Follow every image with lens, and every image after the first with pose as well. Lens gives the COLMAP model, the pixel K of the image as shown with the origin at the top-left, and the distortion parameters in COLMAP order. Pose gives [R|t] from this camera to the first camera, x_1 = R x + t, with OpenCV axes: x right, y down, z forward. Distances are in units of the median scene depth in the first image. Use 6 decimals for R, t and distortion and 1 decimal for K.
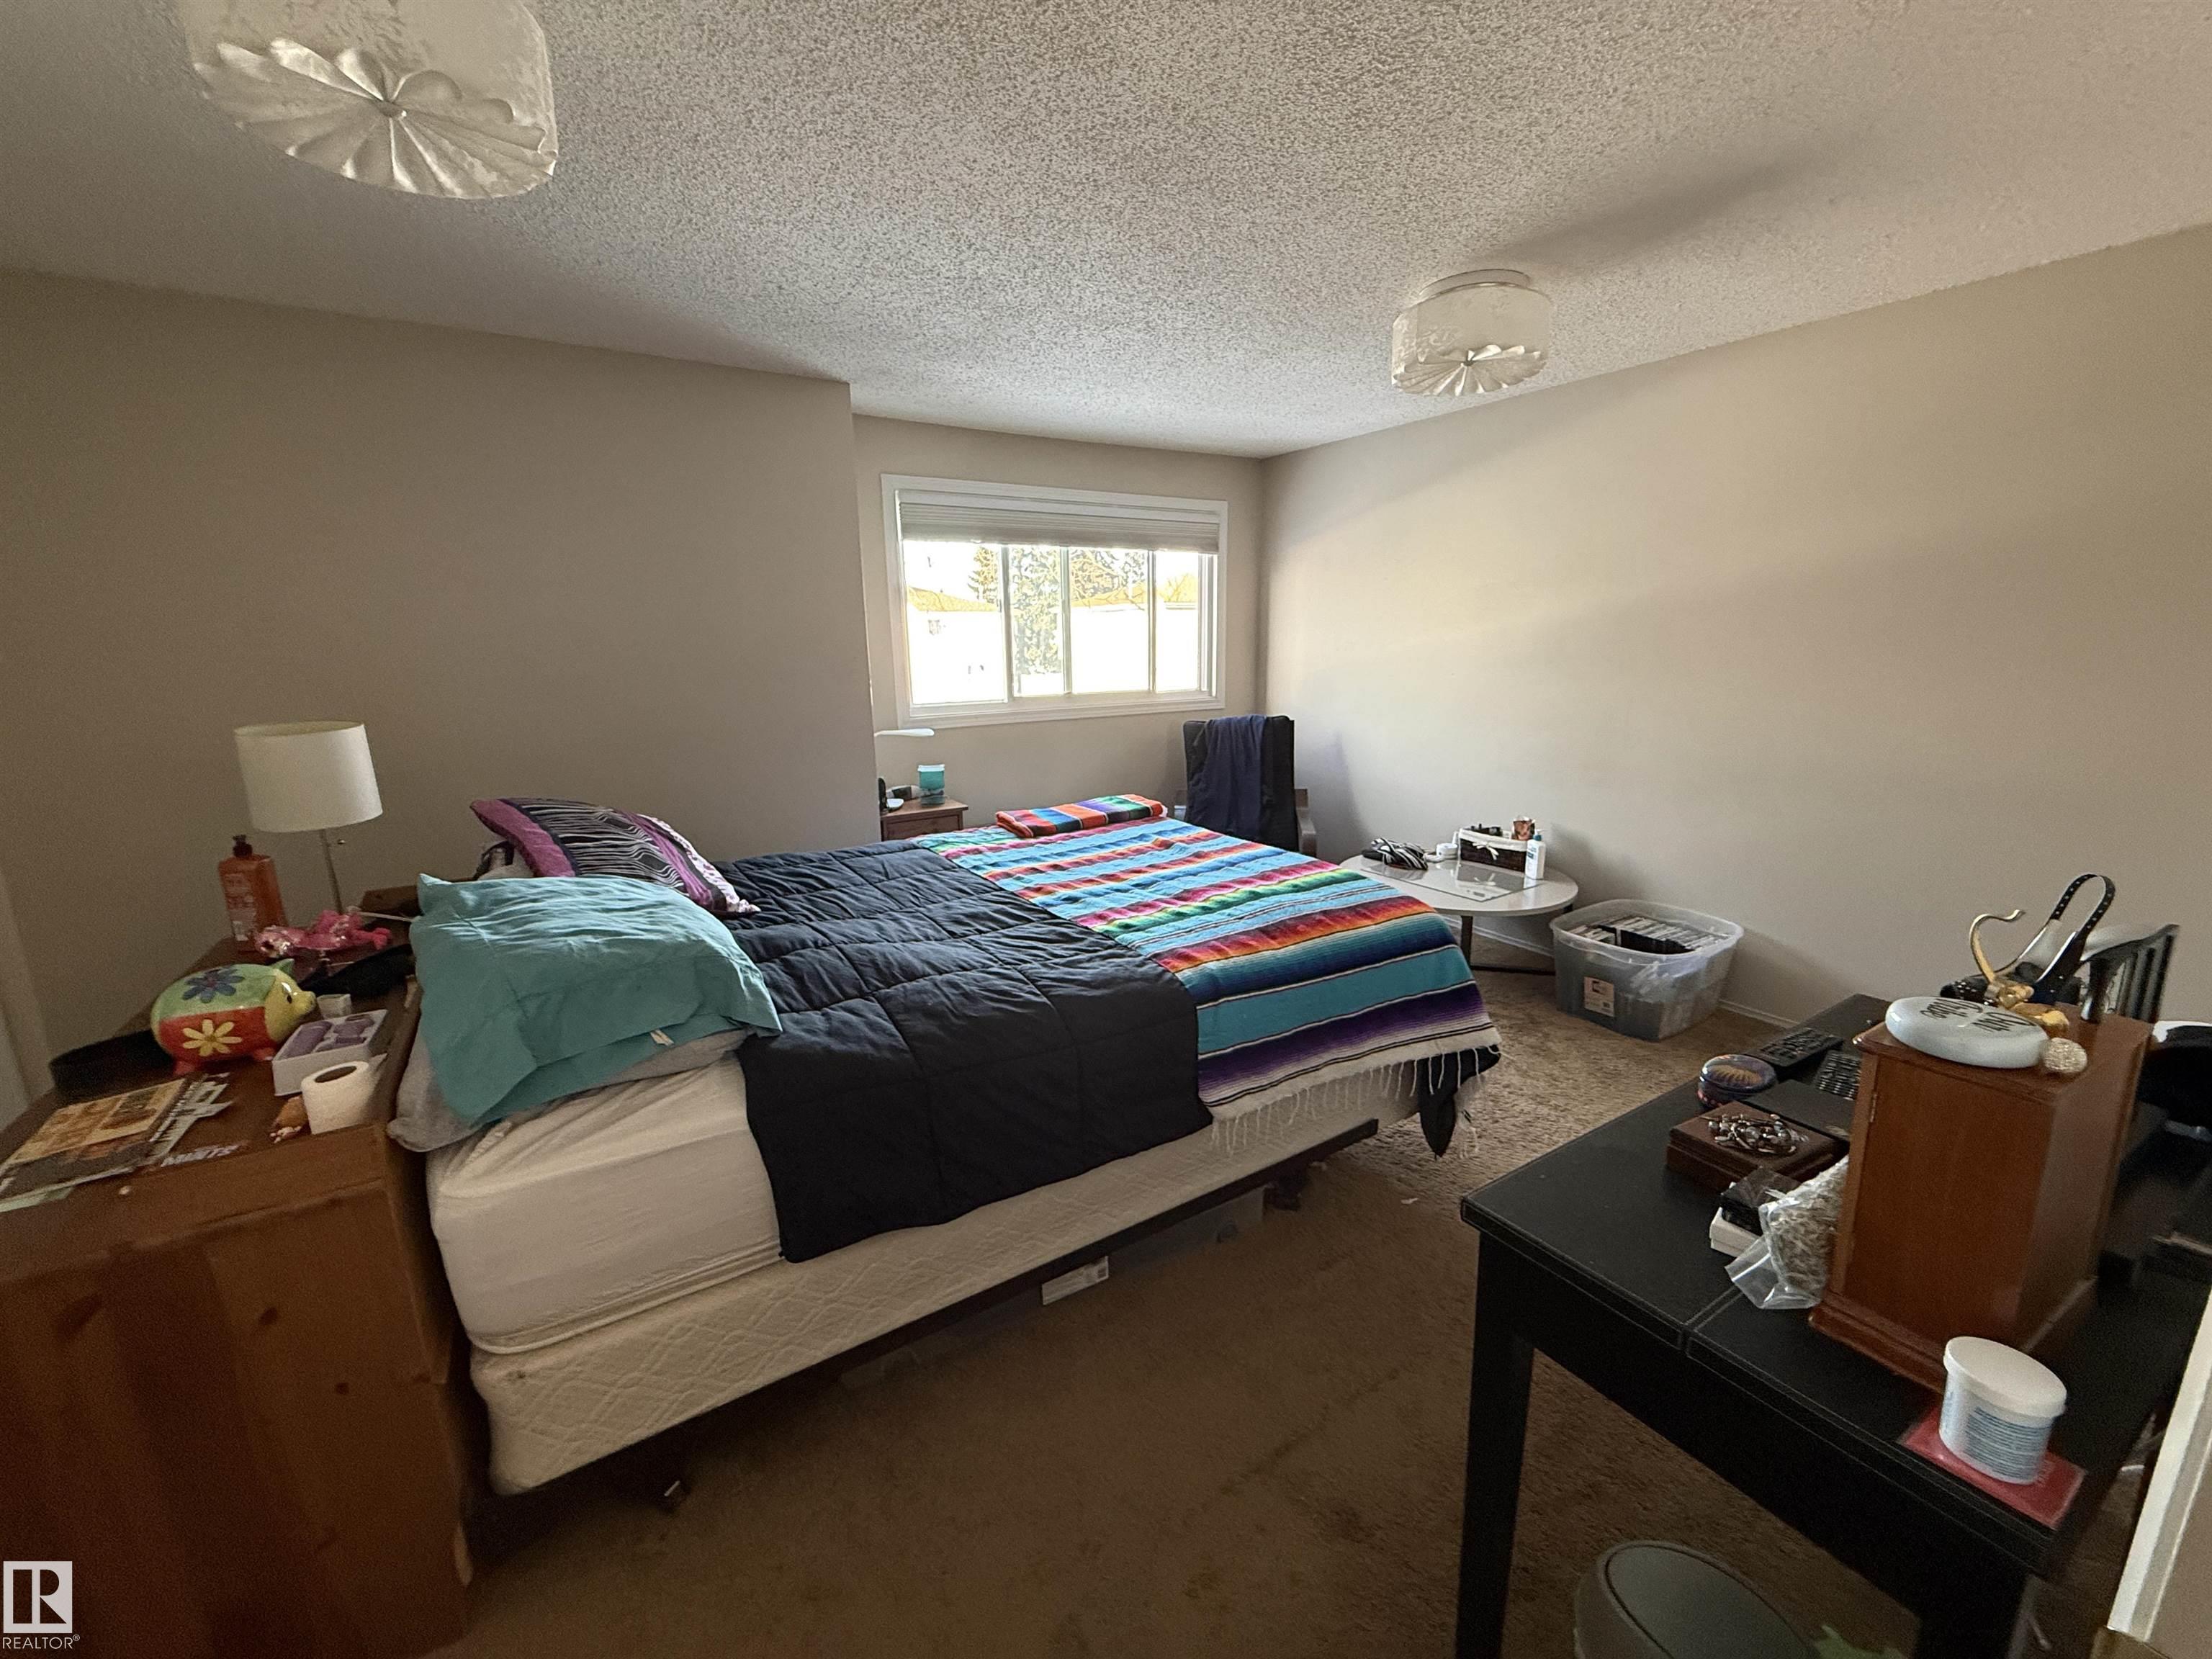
lens RADIAL K [[889.1, 0, 1102.8], [0, 889.1, 836.3], [0, 0, 1]] dist [0.000920, 0.000608]
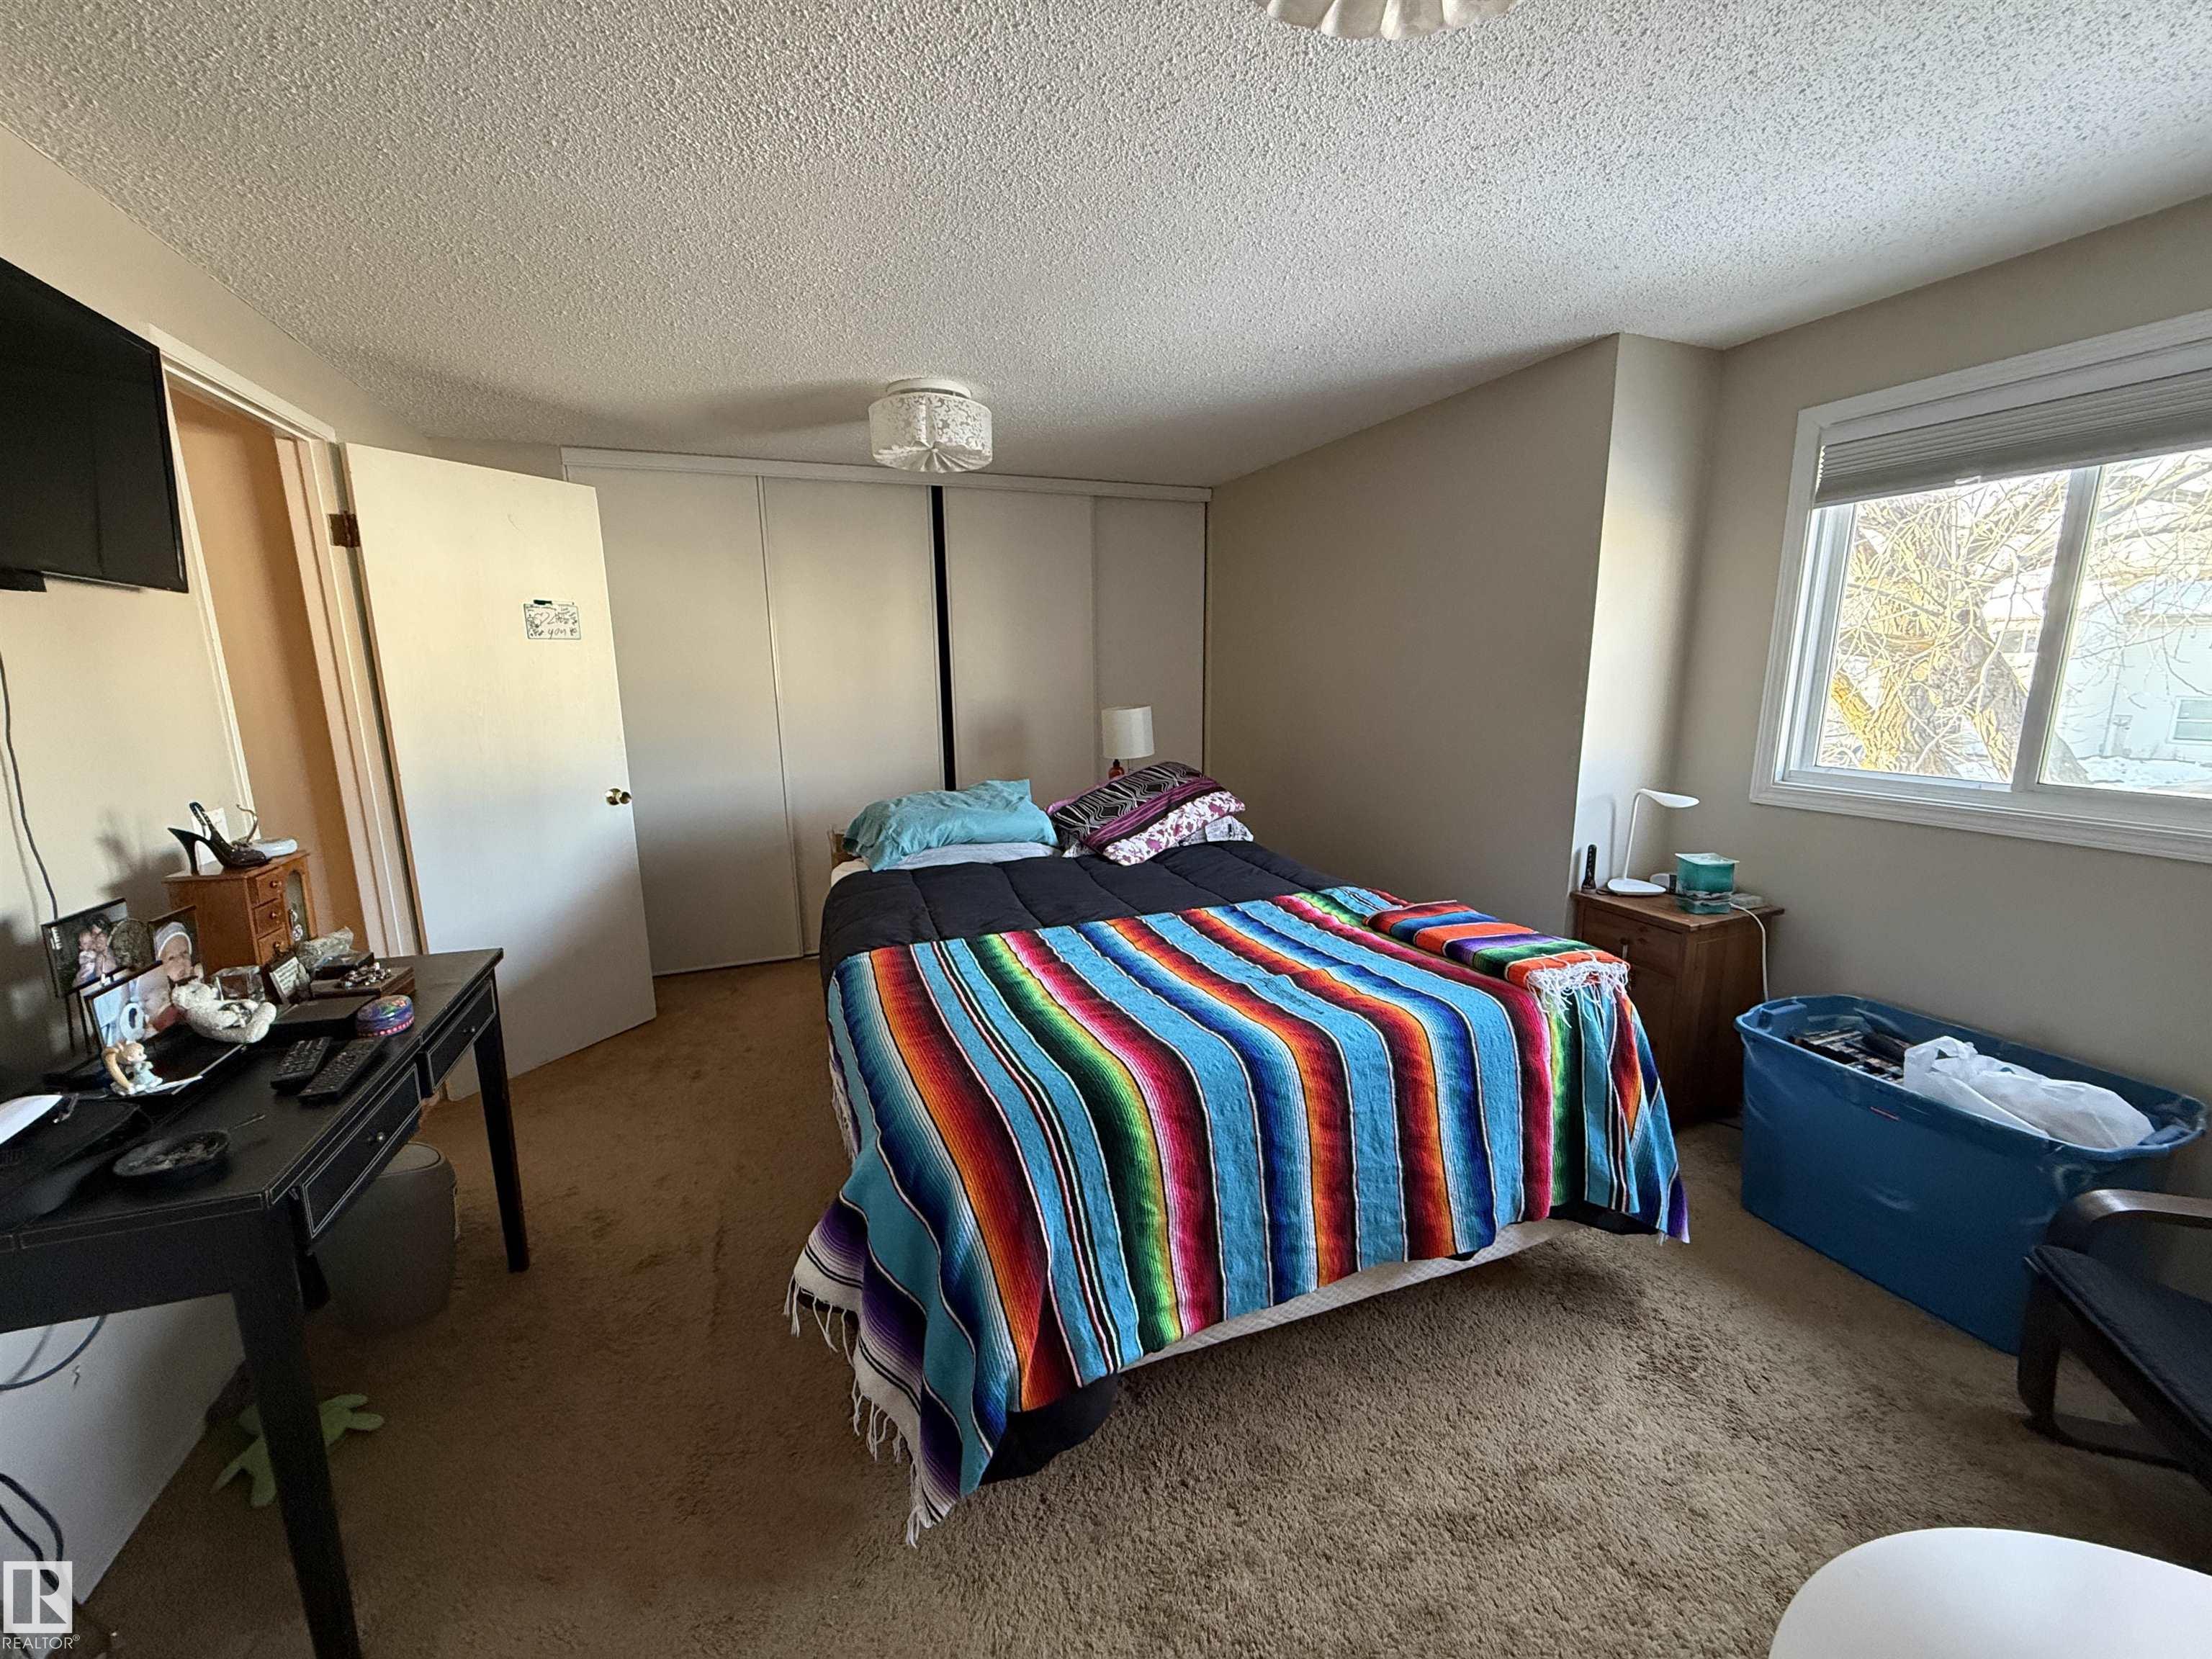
lens RADIAL K [[889.1, 0, 1102.8], [0, 889.1, 836.3], [0, 0, 1]] dist [0.000920, 0.000608]
pose [[-0.202038, 0.202578, -0.958198, 0.746000], [-0.213214, 0.945810, 0.244915, -0.230207], [0.955887, 0.253783, -0.147897, 0.941511]]
